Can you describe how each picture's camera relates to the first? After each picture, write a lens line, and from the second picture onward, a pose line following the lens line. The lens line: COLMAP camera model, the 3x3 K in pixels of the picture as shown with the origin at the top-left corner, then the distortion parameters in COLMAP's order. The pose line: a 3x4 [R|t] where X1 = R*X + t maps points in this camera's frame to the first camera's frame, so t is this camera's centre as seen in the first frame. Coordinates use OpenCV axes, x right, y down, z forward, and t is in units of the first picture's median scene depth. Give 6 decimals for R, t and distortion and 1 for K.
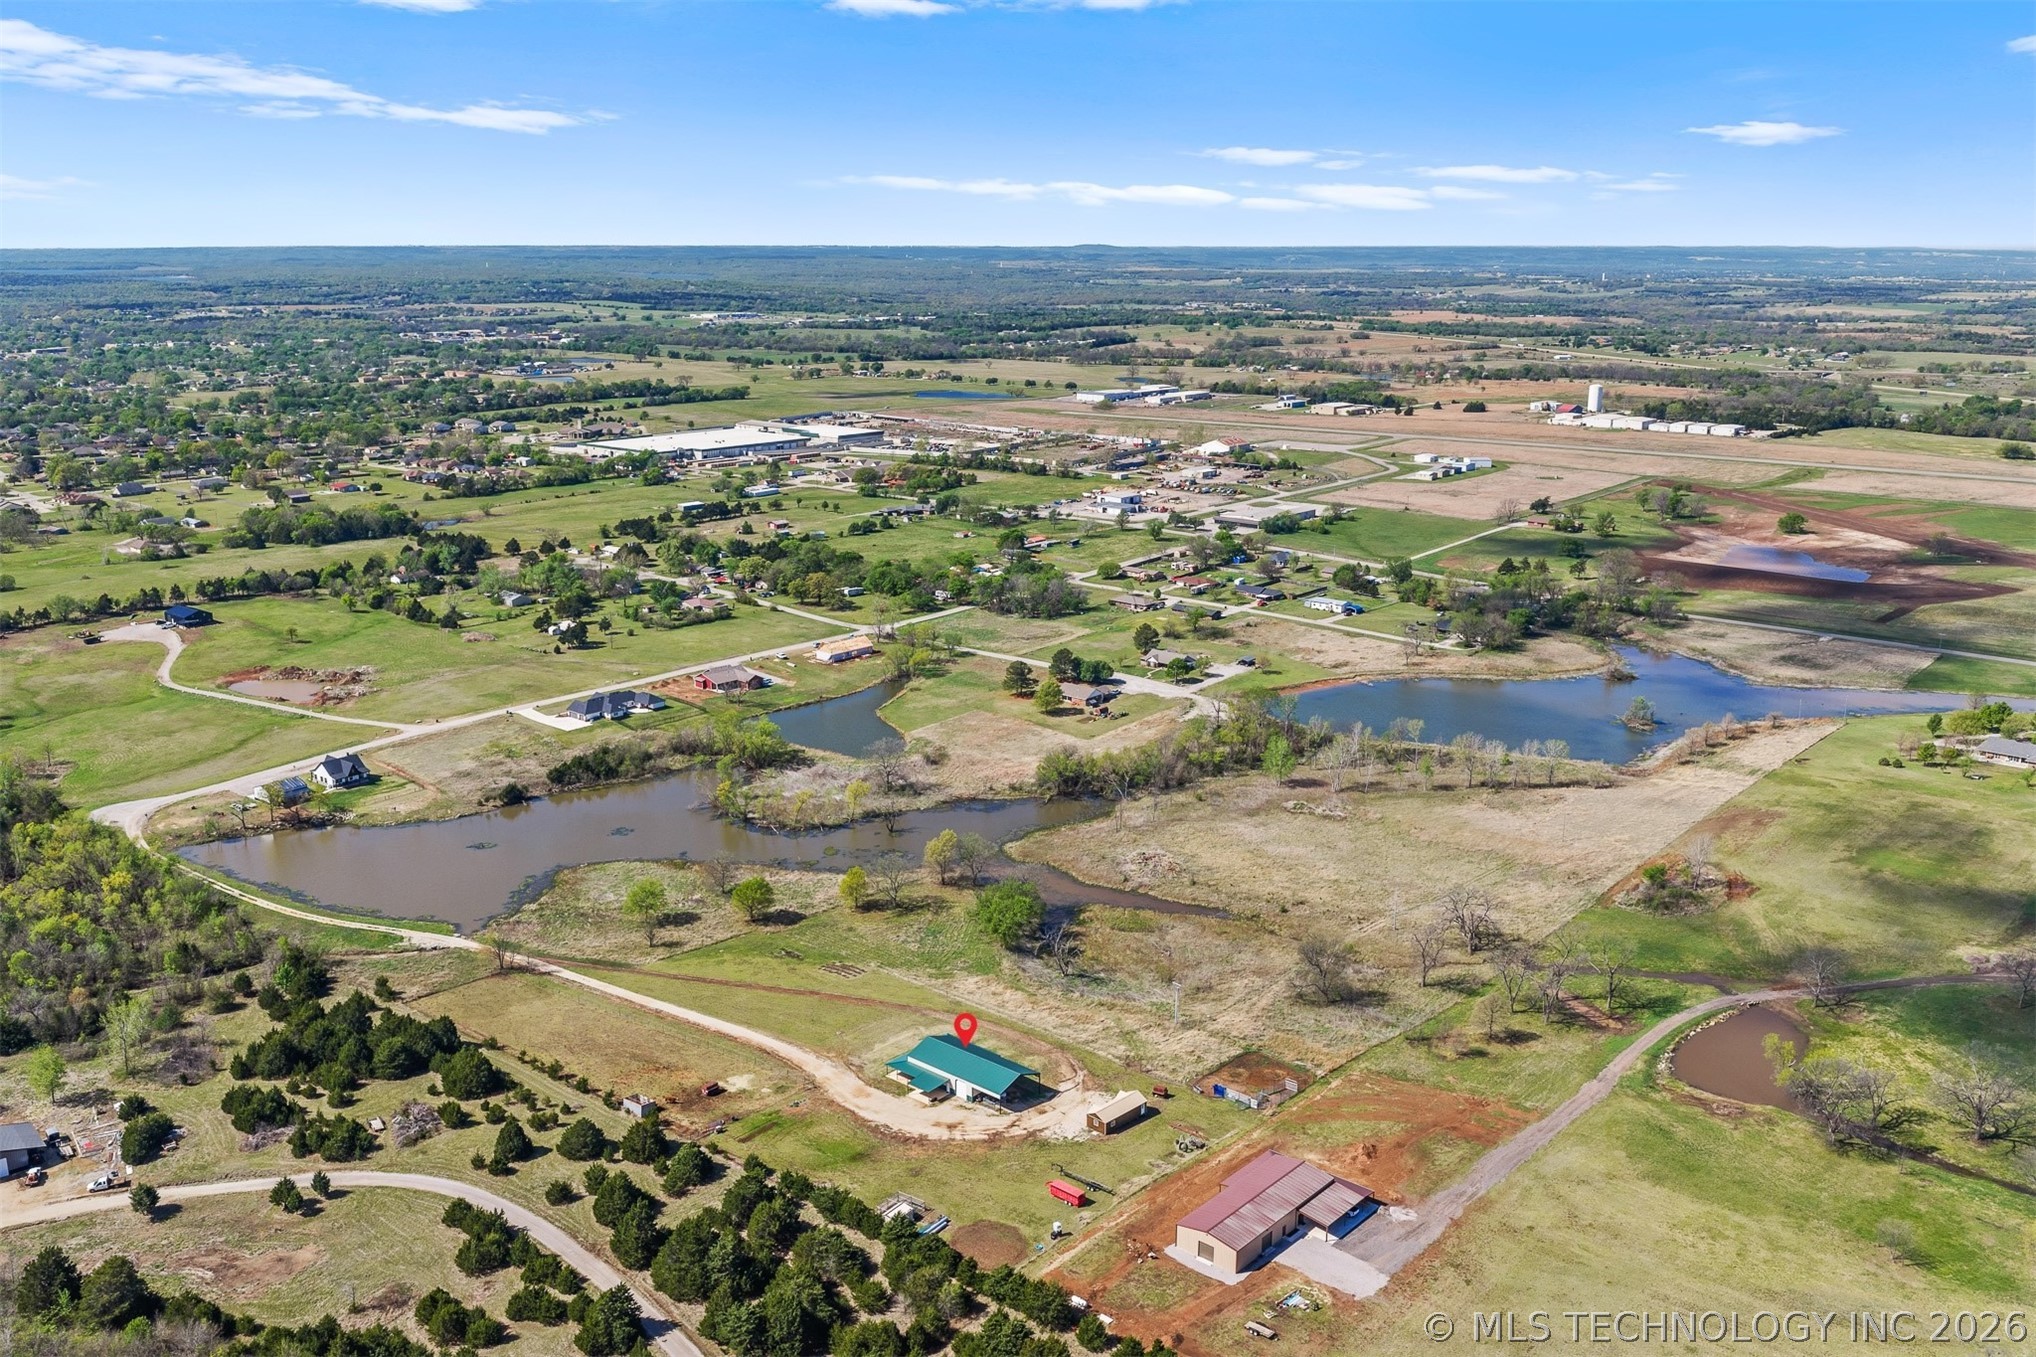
lens RADIAL K [[1723.4, 0, 1018.0], [0, 1723.4, 678.5], [0, 0, 1]] dist [0.001226, -0.010710]
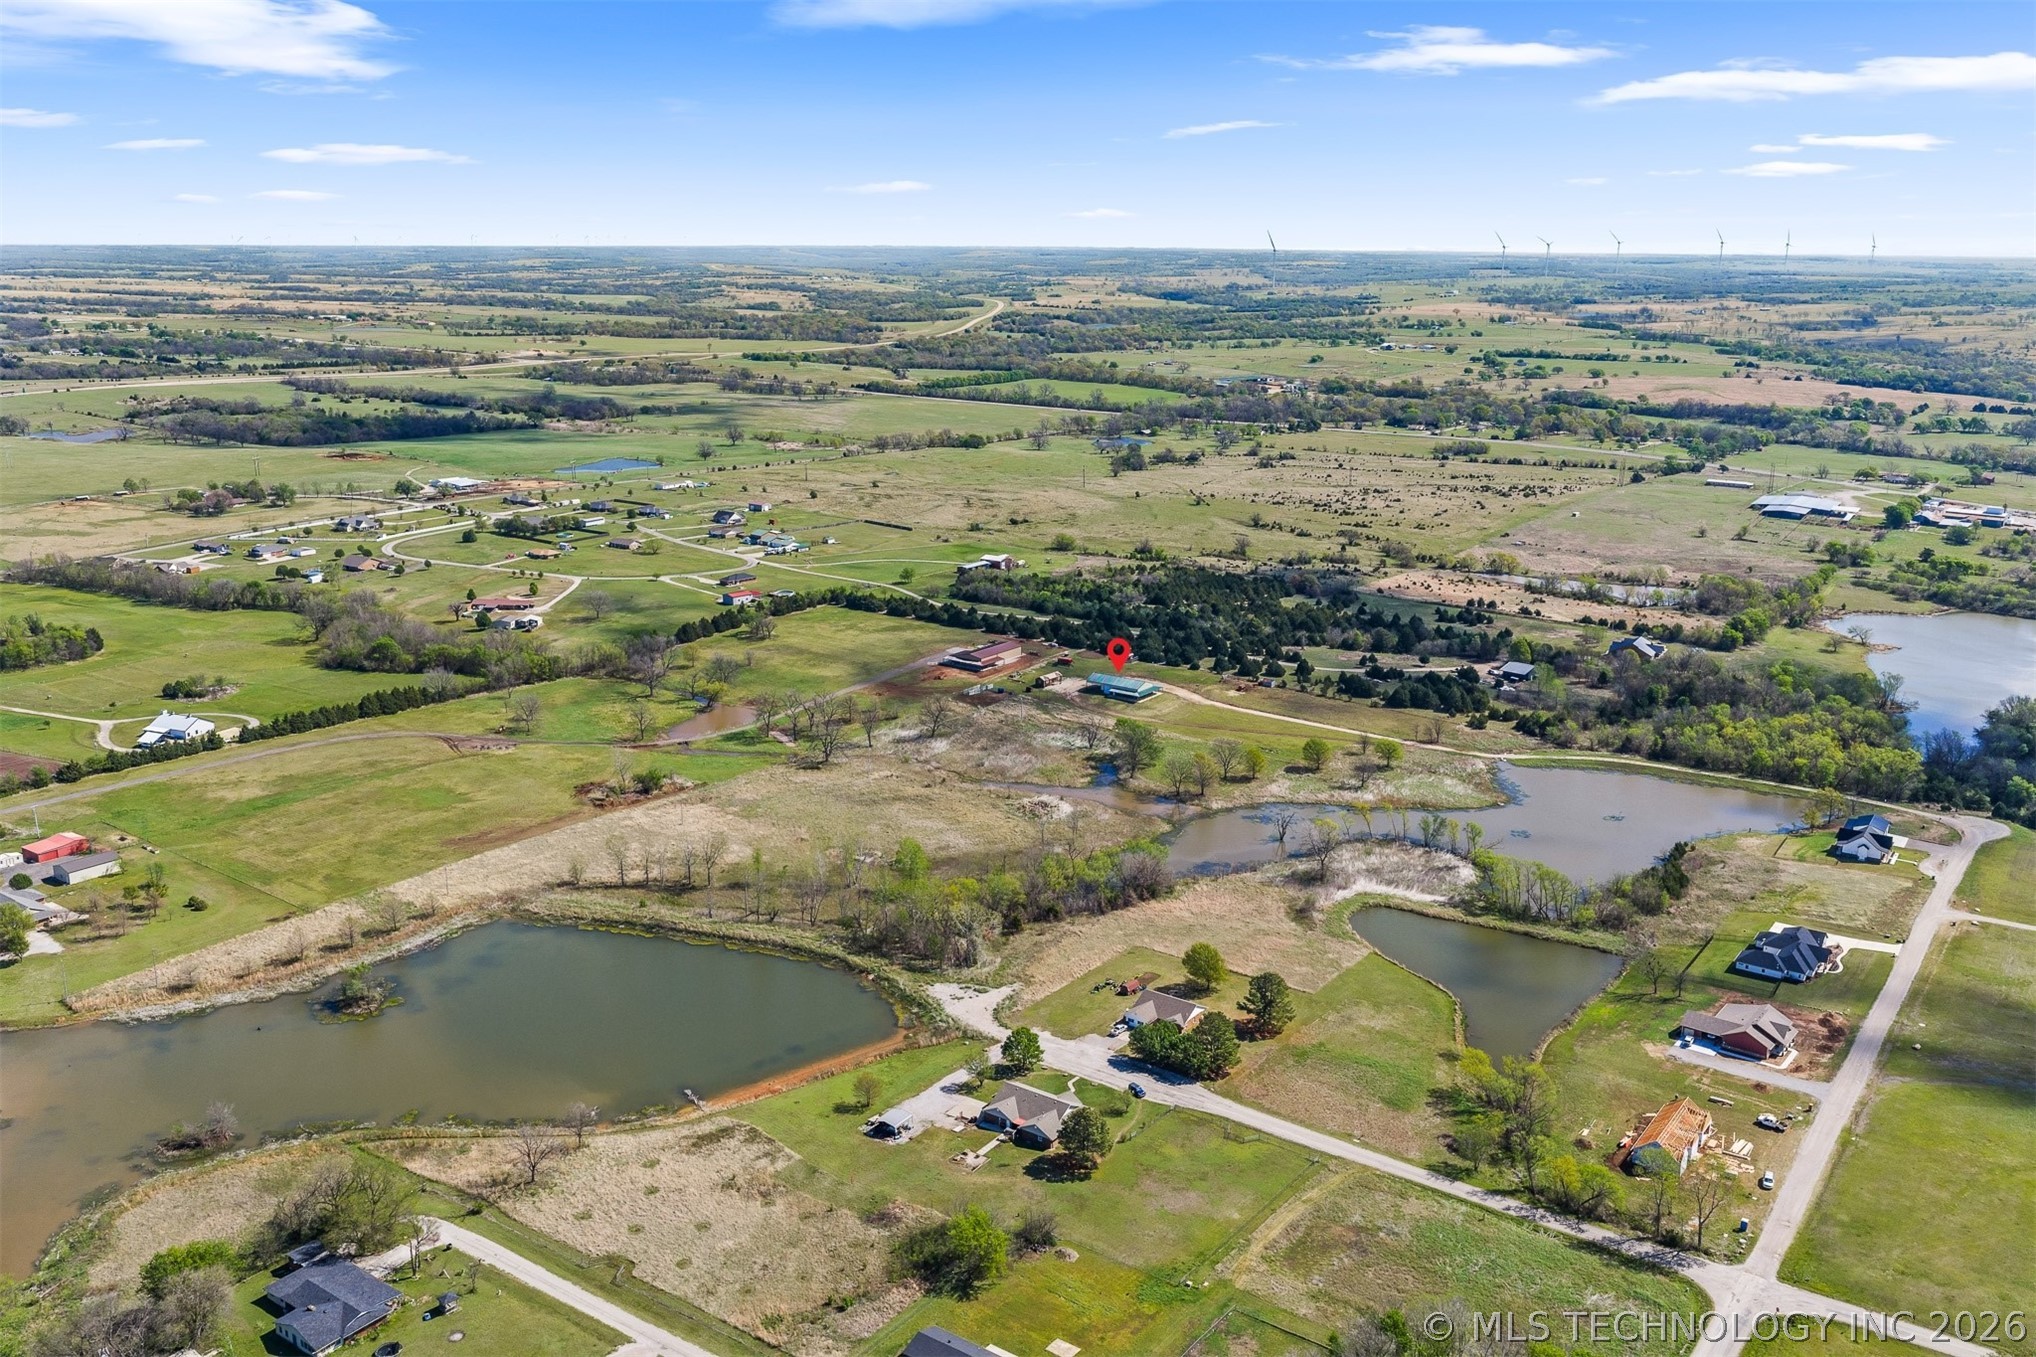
lens RADIAL K [[1723.4, 0, 1018.0], [0, 1723.4, 678.5], [0, 0, 1]] dist [0.001226, -0.010710]
pose [[-0.995804, 0.011630, -0.090767, 0.215770], [-0.033457, 0.876946, 0.479424, -0.585089], [0.085174, 0.480449, -0.872877, 2.131988]]
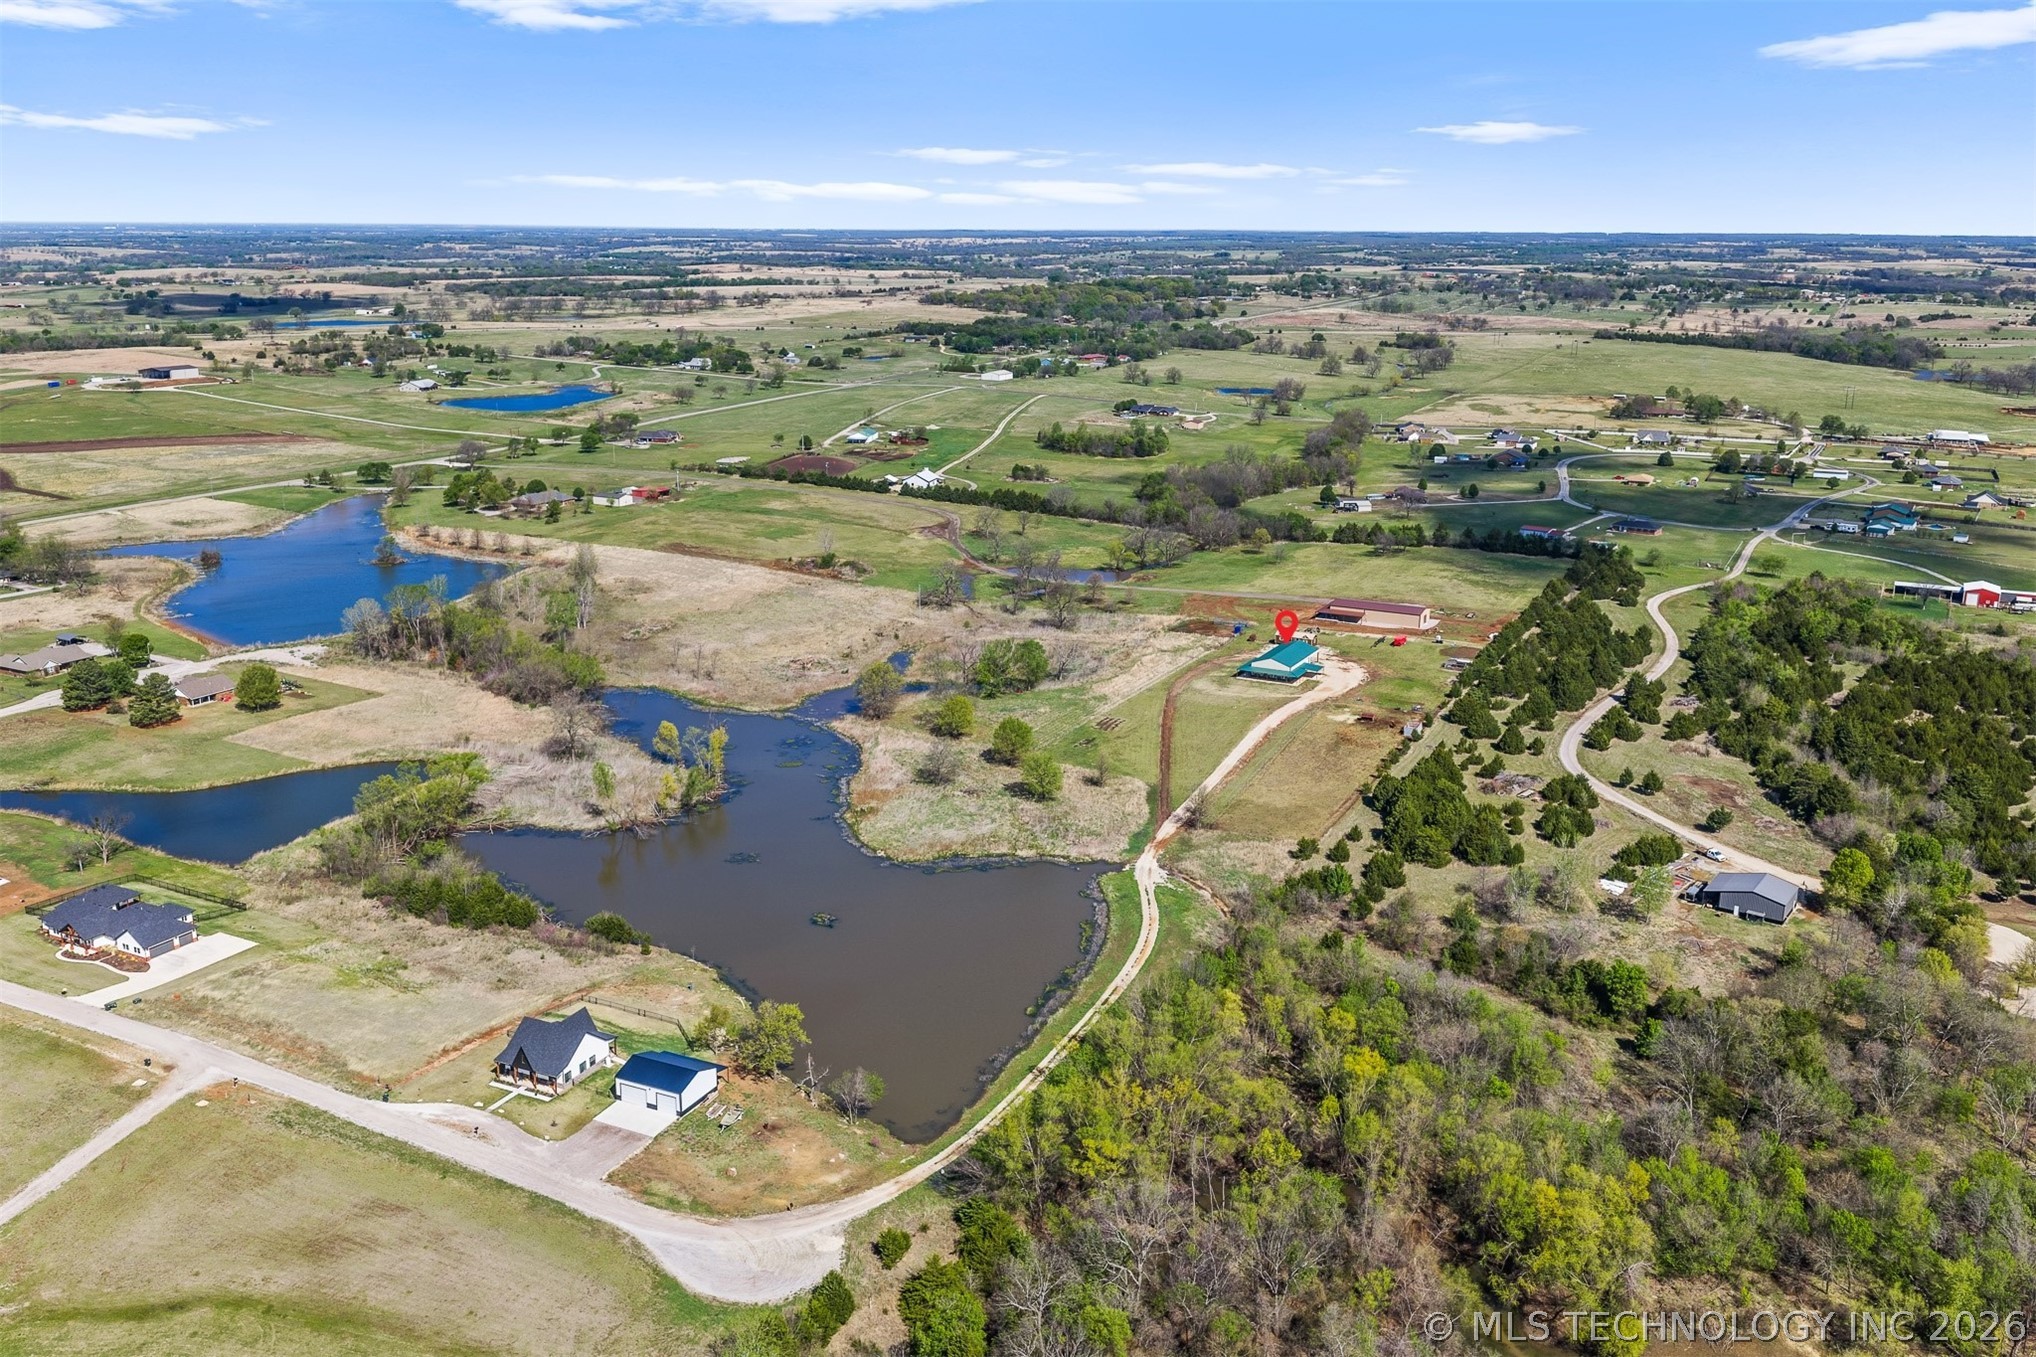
lens RADIAL K [[1723.4, 0, 1018.0], [0, 1723.4, 678.5], [0, 0, 1]] dist [0.001226, -0.010710]
pose [[-0.225468, -0.258255, 0.939398, -1.038869], [0.232587, 0.922077, 0.309317, -0.203036], [-0.946080, 0.288233, -0.147832, 1.099692]]
